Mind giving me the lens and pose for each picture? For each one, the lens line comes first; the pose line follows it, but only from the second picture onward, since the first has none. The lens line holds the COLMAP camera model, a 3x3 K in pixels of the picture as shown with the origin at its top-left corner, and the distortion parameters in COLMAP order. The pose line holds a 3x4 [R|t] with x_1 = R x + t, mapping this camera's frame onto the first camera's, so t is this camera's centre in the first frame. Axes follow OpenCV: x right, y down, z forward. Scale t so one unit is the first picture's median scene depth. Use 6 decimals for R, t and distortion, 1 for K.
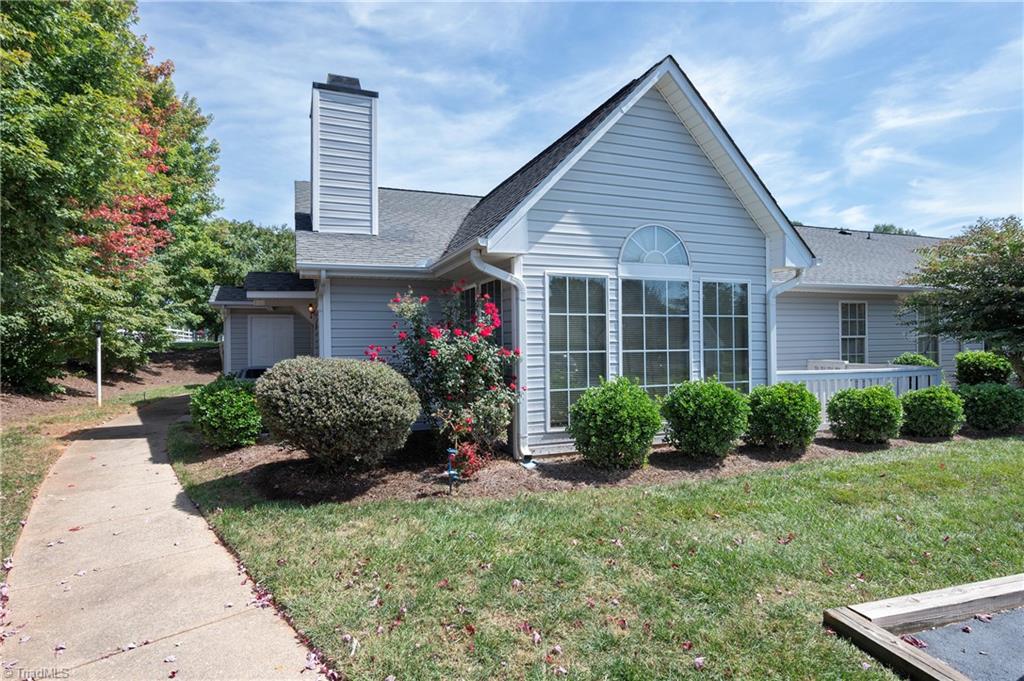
lens RADIAL K [[564.2, 0, 510.7], [0, 564.2, 339.9], [0, 0, 1]] dist [-0.003075, -0.000835]
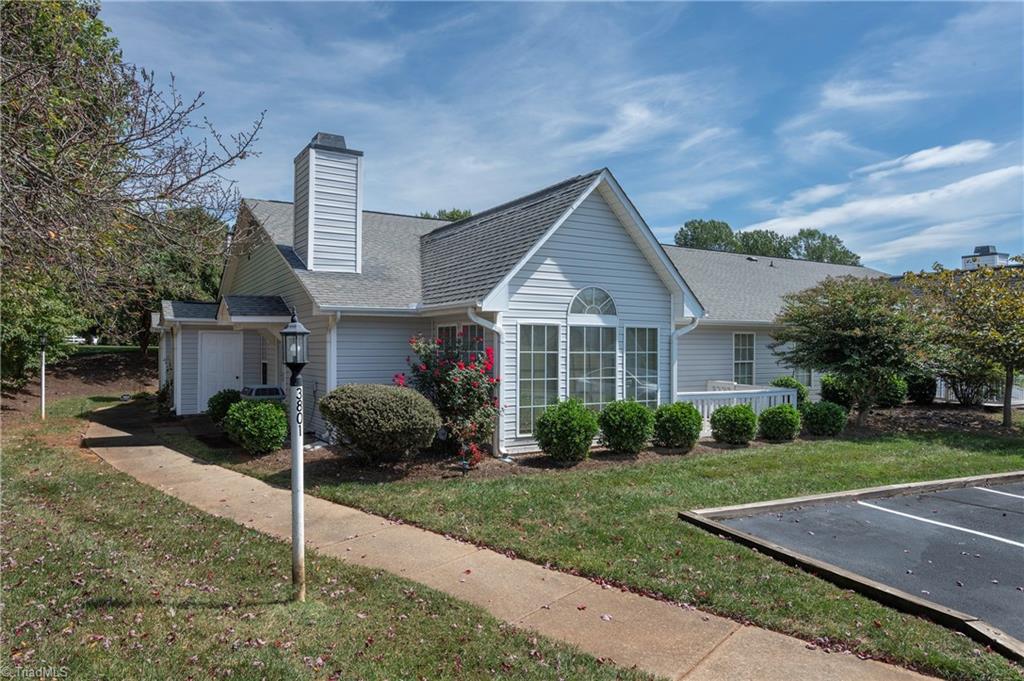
lens RADIAL K [[662.8, 0, 512.4], [0, 662.8, 338.8], [0, 0, 1]] dist [-0.003318, 0.000056]
pose [[0.986937, 0.017316, 0.160176, -0.208692], [-0.016398, 0.999841, -0.007051, -0.066012], [-0.160272, 0.004332, 0.987063, -0.600541]]
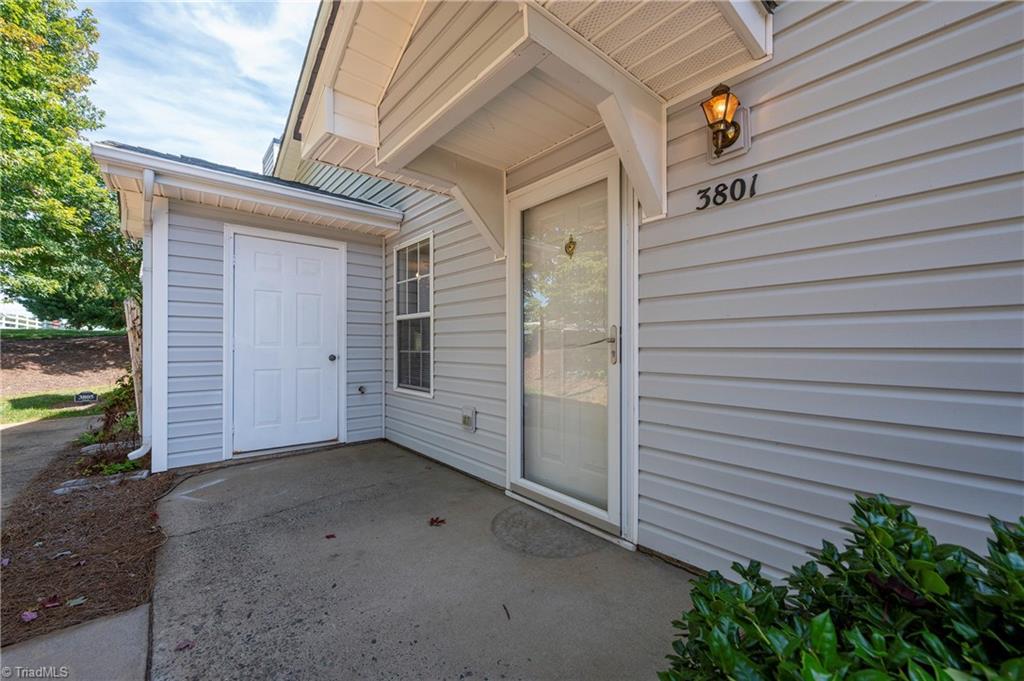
lens RADIAL K [[398.6, 0, 515.7], [0, 398.6, 339.5], [0, 0, 1]] dist [0.000820, 0.000422]
pose [[0.938375, 0.014185, 0.345327, -0.819418], [-0.008549, 0.999804, -0.017841, 0.069351], [-0.345513, 0.013789, 0.938313, 1.509644]]
